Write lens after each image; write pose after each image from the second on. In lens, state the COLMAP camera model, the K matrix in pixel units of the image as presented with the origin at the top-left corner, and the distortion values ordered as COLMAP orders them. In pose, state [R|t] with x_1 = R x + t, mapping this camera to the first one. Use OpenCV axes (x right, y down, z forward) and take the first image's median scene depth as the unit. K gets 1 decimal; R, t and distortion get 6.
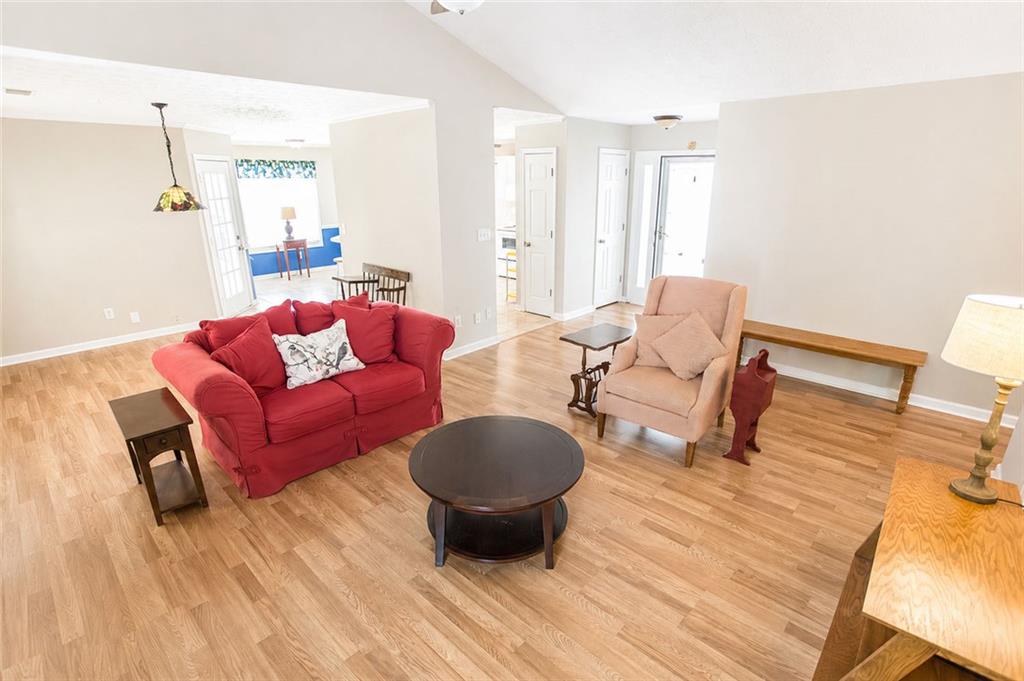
lens RADIAL K [[509.2, 0, 512.0], [0, 509.2, 340.5], [0, 0, 1]] dist [-0.000875, -0.000087]
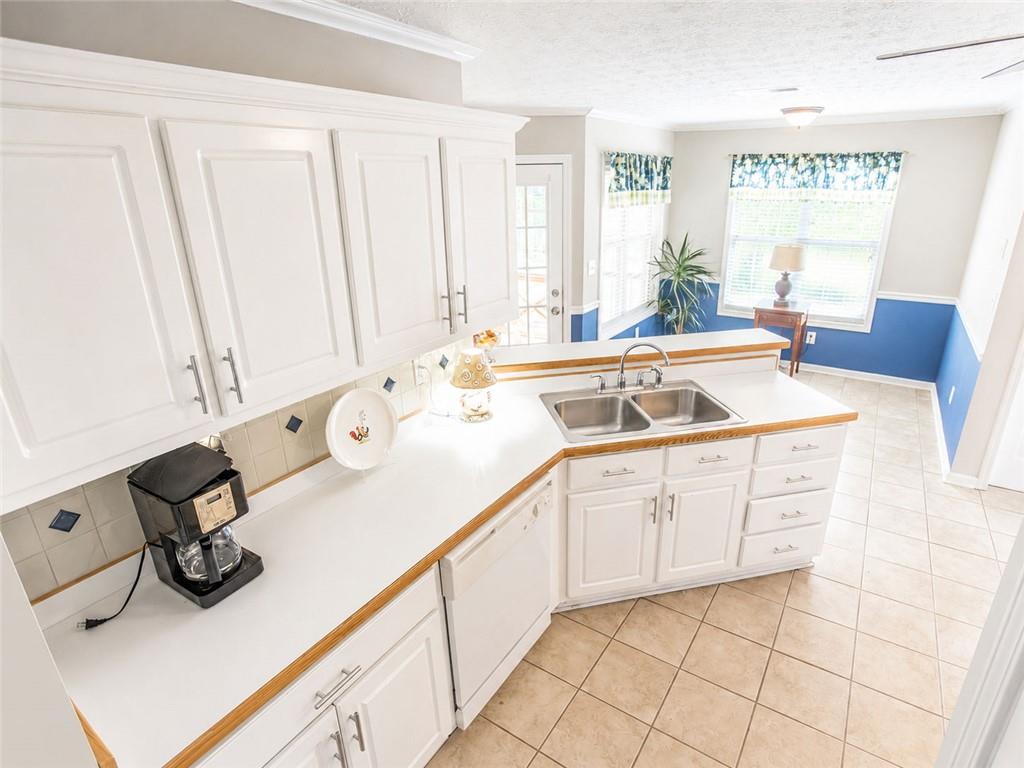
lens RADIAL K [[553.0, 0, 512.0], [0, 553.0, 384.0], [0, 0, 1]] dist [0.004658, 0.000823]
pose [[0.185346, 0.356386, -0.915771, 0.069138], [-0.296465, 0.908775, 0.293660, -0.218542], [0.936886, 0.217065, 0.274094, 0.618447]]
